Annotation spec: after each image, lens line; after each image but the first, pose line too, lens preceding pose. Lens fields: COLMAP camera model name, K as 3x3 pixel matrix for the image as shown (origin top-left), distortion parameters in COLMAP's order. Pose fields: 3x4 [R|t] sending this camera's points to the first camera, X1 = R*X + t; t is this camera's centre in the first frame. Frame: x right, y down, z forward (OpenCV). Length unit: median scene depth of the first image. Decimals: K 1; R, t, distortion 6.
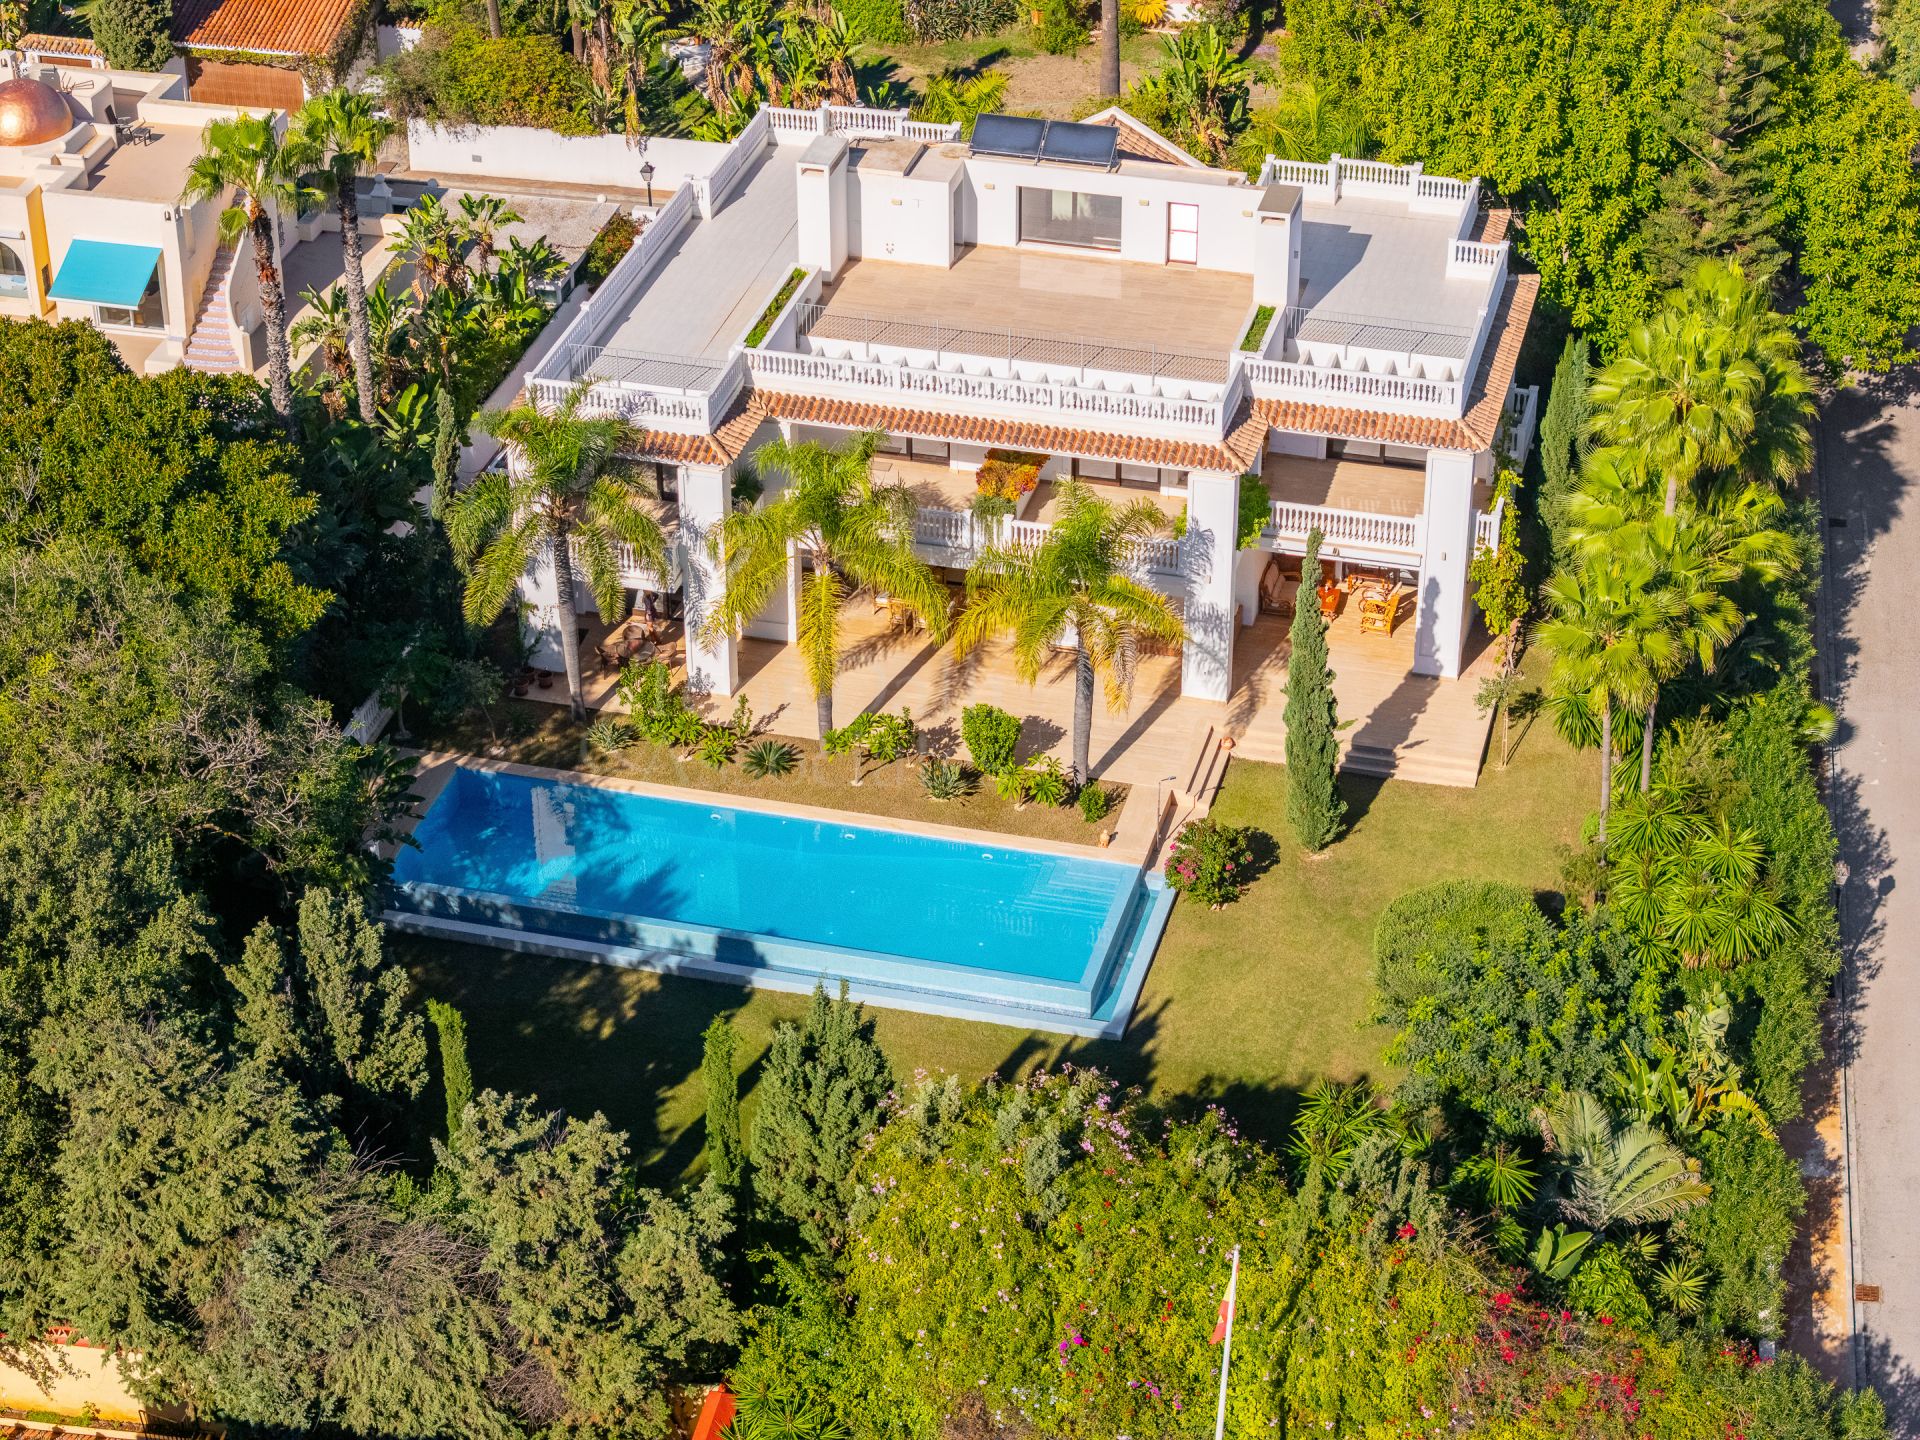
lens RADIAL K [[3936.6, 0, 960.0], [0, 3936.6, 720.0], [0, 0, 1]] dist [-0.258394, 0.208370]
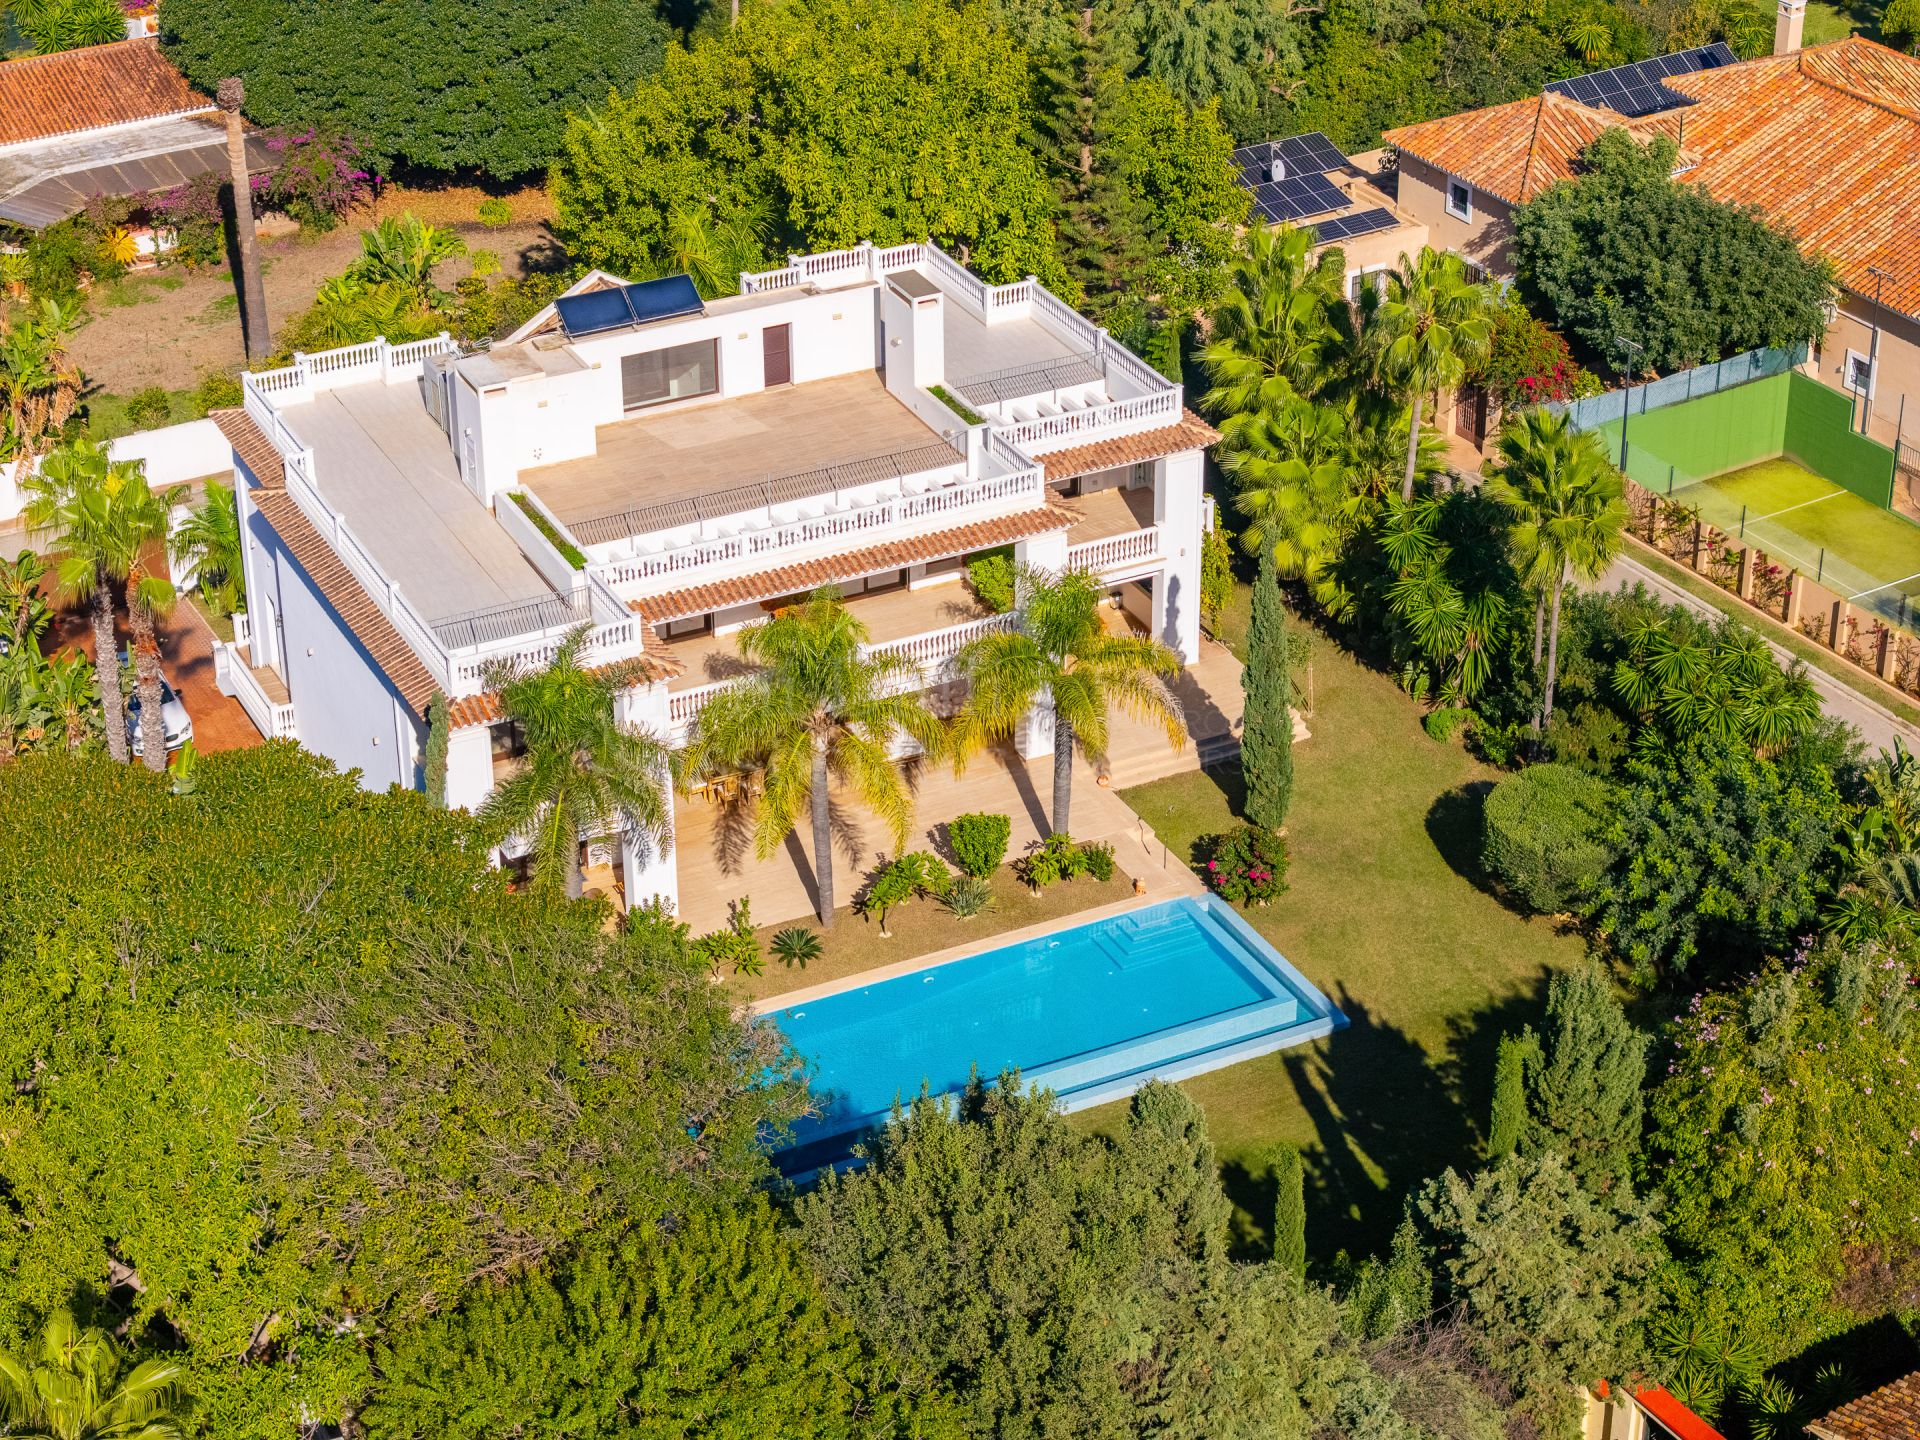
lens RADIAL K [[3936.6, 0, 960.0], [0, 3936.6, 720.0], [0, 0, 1]] dist [-0.258394, 0.208370]
pose [[0.748917, -0.325393, 0.577272, -0.567860], [0.352686, 0.933232, 0.068486, -0.095939], [-0.561013, 0.152305, 0.813675, 0.171062]]
